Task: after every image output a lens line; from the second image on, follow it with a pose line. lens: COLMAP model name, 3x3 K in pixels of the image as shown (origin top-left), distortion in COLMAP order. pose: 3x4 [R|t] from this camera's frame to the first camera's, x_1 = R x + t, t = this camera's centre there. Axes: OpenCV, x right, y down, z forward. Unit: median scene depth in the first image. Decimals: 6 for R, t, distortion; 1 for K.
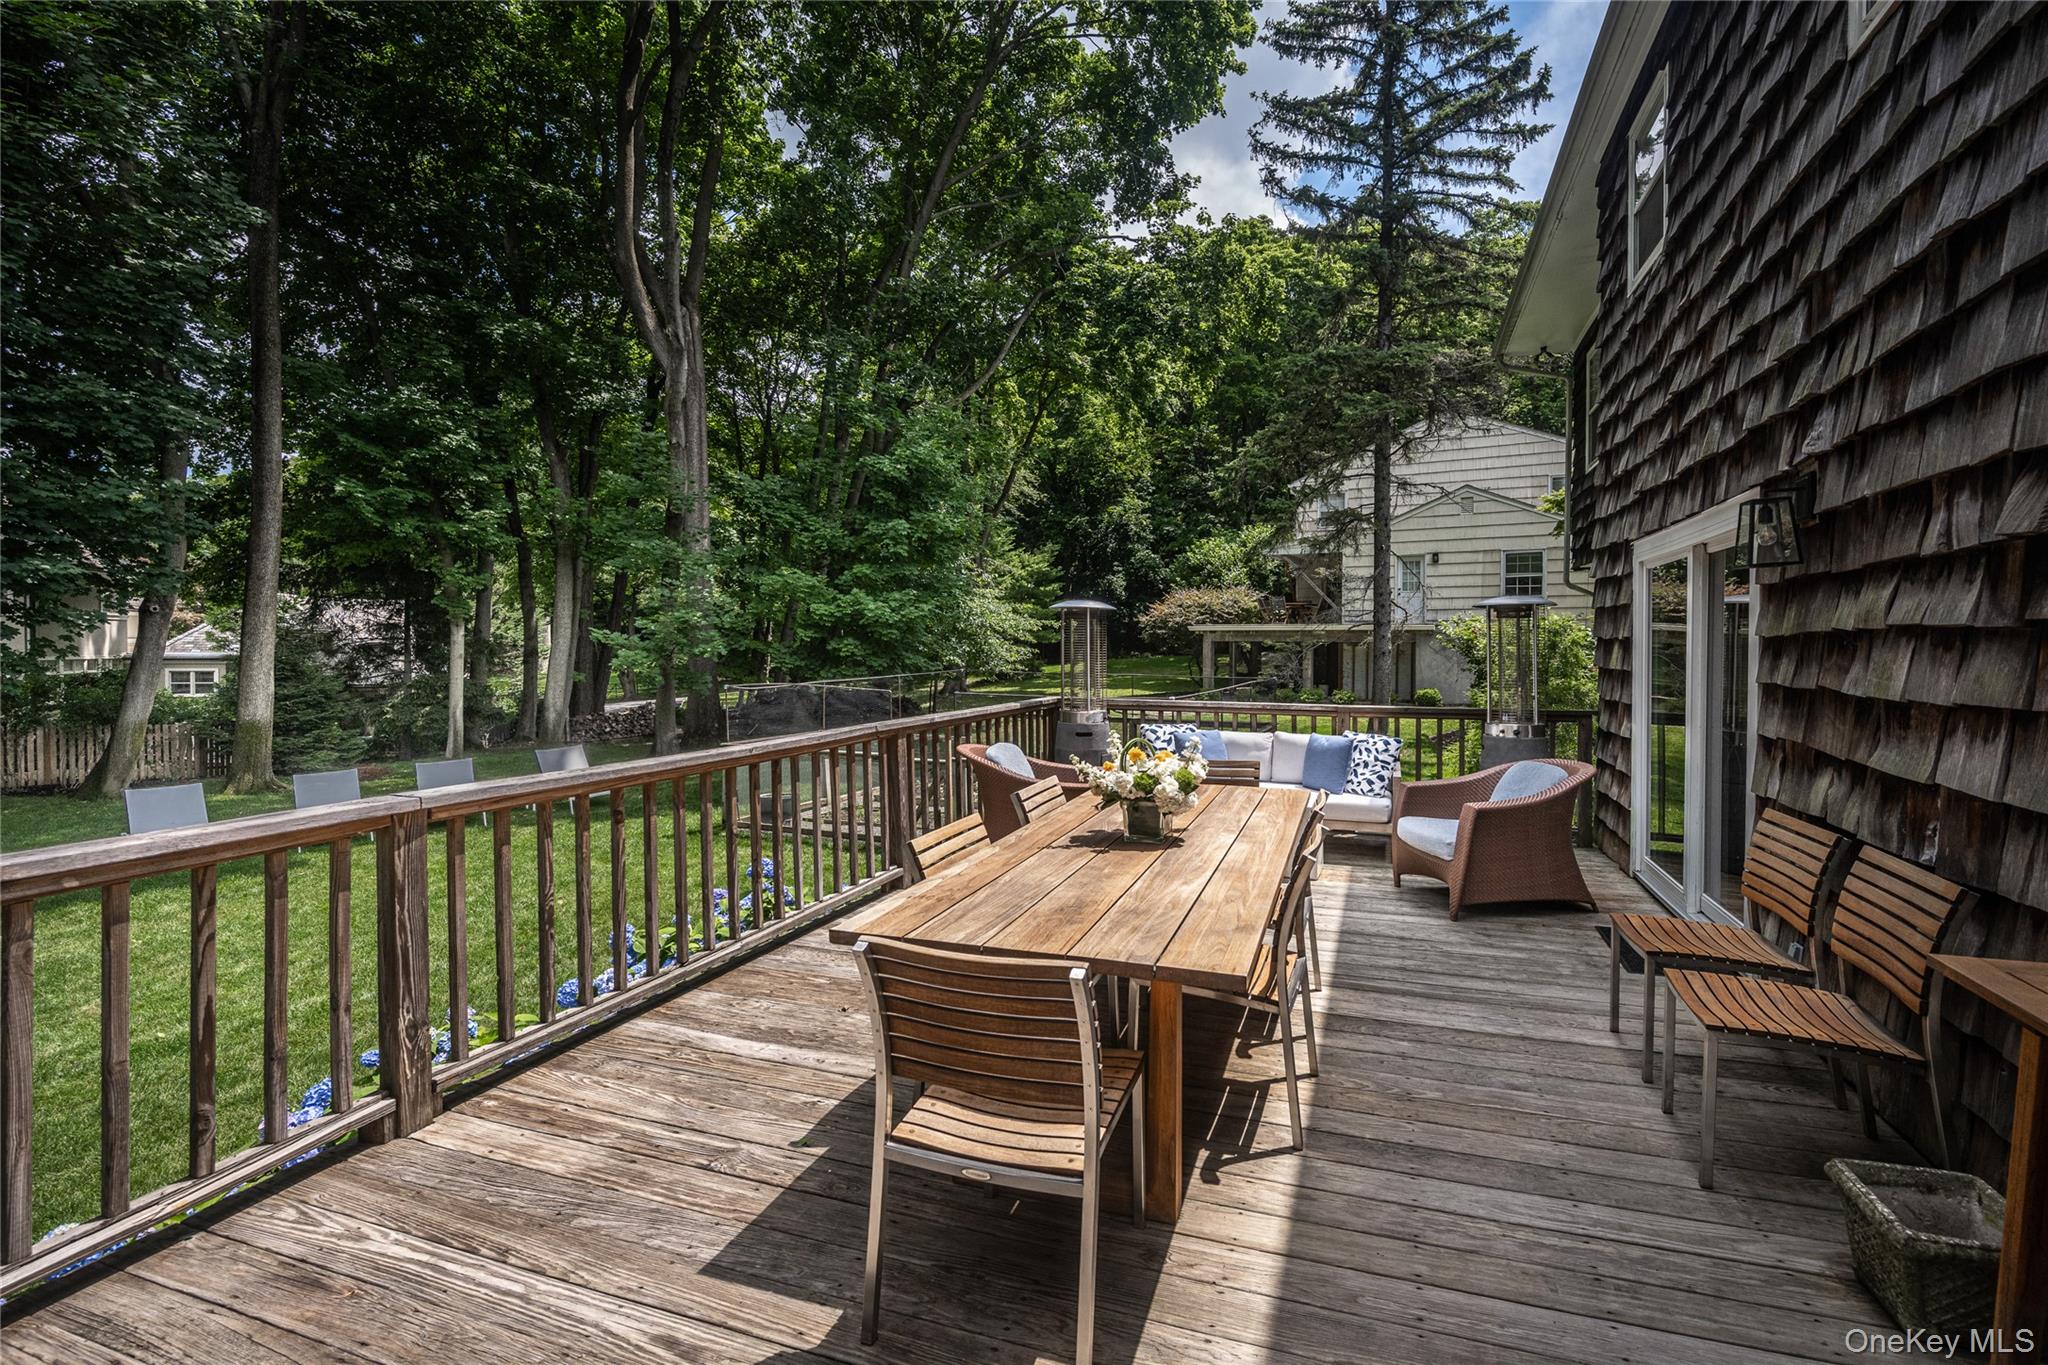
lens RADIAL K [[808.6, 0, 1069.1], [0, 808.6, 675.6], [0, 0, 1]] dist [-0.000359, -0.000068]
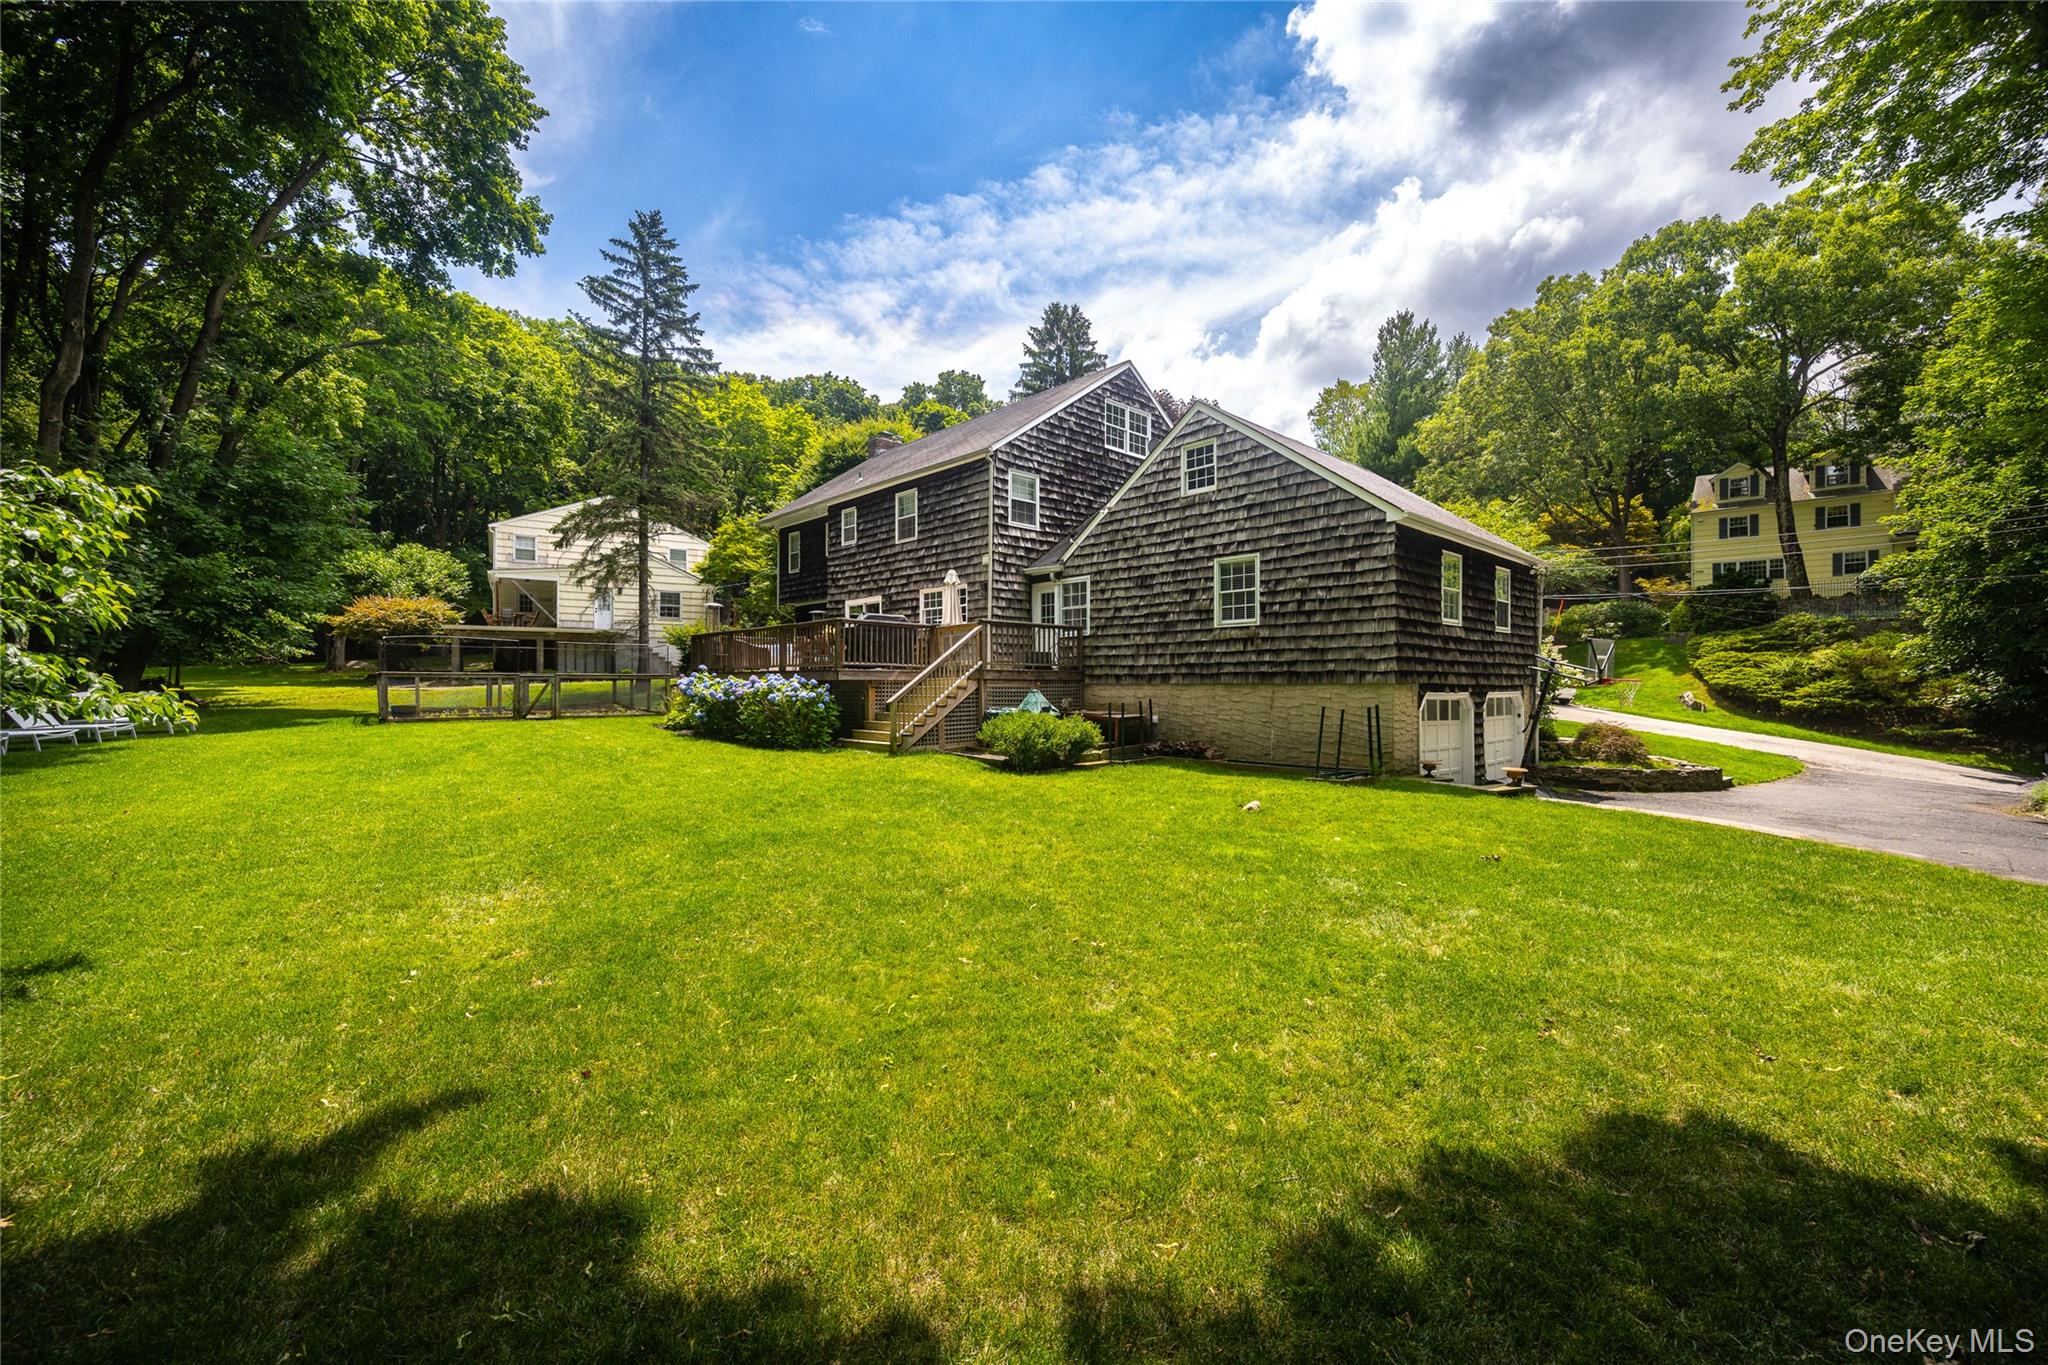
lens RADIAL K [[808.6, 0, 1069.1], [0, 808.6, 675.6], [0, 0, 1]] dist [-0.000359, -0.000068]
pose [[0.395828, -0.006923, 0.918299, -0.940348], [0.047649, 0.998779, -0.013009, 0.118733], [-0.917088, 0.048905, 0.395674, -0.609448]]
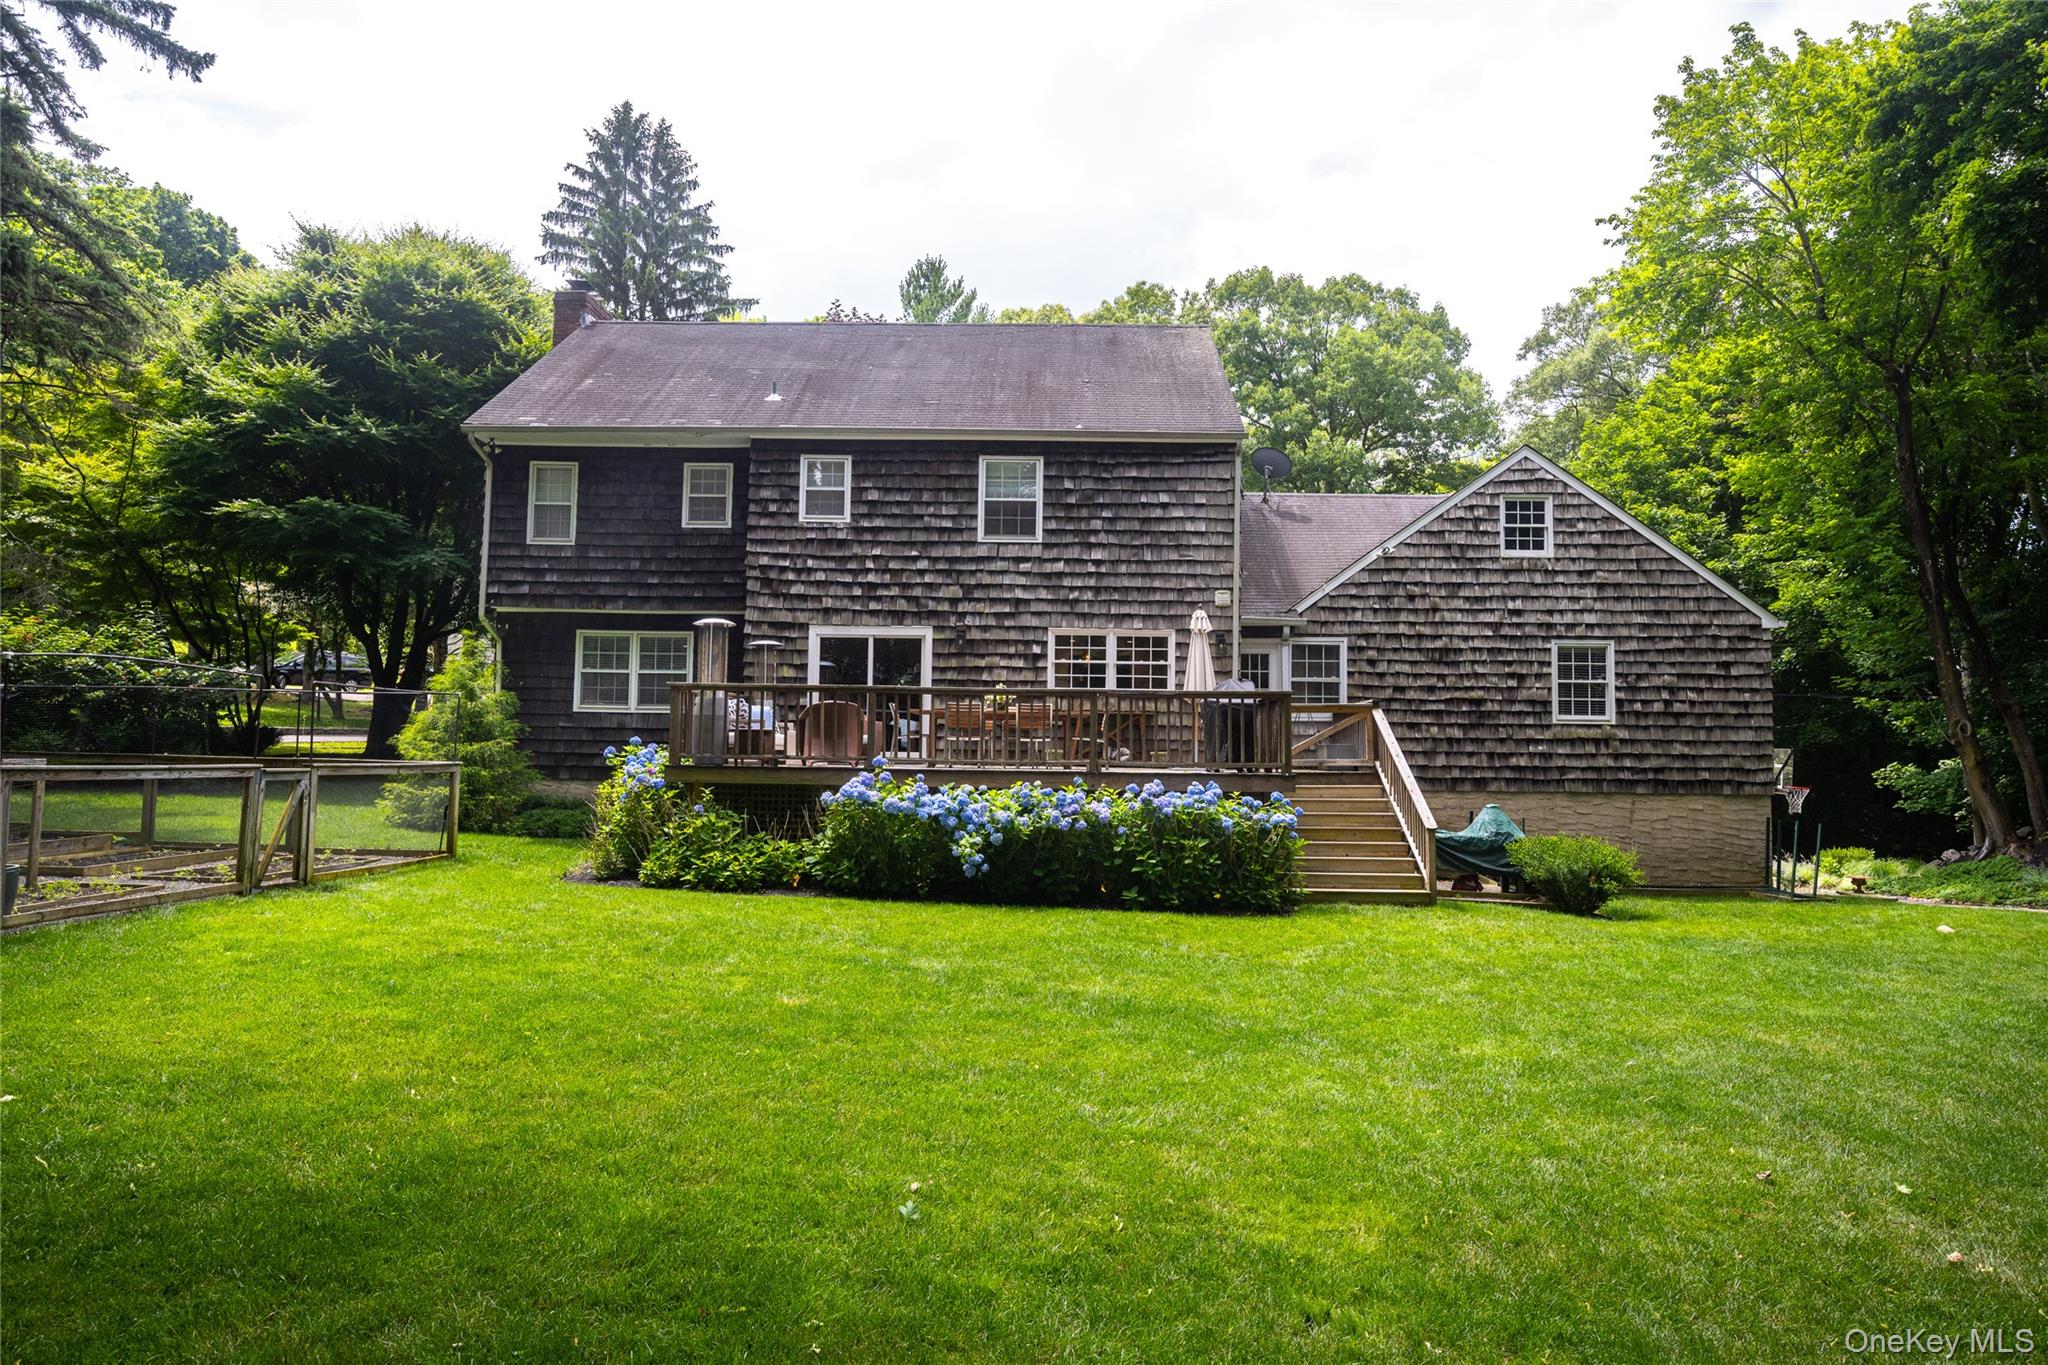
lens RADIAL K [[1230.4, 0, 1024.8], [0, 1230.4, 651.9], [0, 0, 1]] dist [0.002257, 0.000374]
pose [[-0.364475, 0.051388, 0.929794, -0.922508], [0.021327, 0.998675, -0.046835, 0.032004], [-0.930969, 0.002760, -0.365088, 0.543614]]
